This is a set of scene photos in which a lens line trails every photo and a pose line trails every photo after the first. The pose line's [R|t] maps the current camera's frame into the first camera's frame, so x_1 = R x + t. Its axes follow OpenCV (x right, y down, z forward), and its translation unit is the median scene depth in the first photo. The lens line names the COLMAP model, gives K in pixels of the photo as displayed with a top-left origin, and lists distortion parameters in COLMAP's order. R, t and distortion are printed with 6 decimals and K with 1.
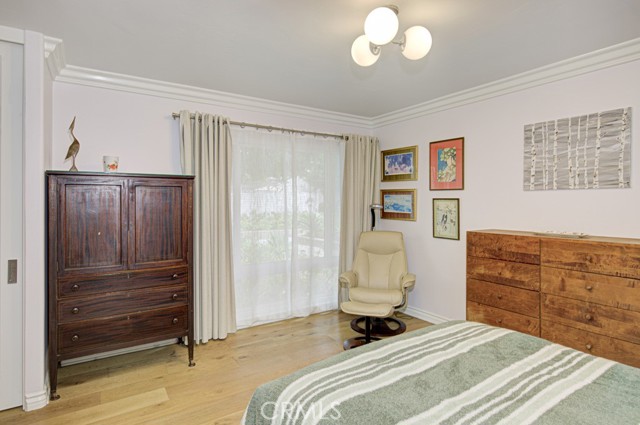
lens RADIAL K [[349.5, 0, 319.9], [0, 349.5, 203.9], [0, 0, 1]] dist [-0.000554, -0.000162]
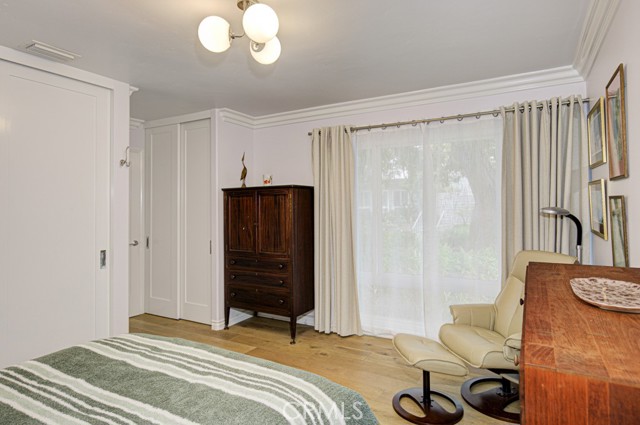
lens RADIAL K [[367.4, 0, 320.0], [0, 367.4, 212.5], [0, 0, 1]] dist [-0.002254, -0.000425]
pose [[0.452242, 0.008665, -0.891853, 0.876246], [0.002272, 0.999938, 0.010867, -0.001401], [0.891892, -0.006941, 0.452195, 0.565719]]
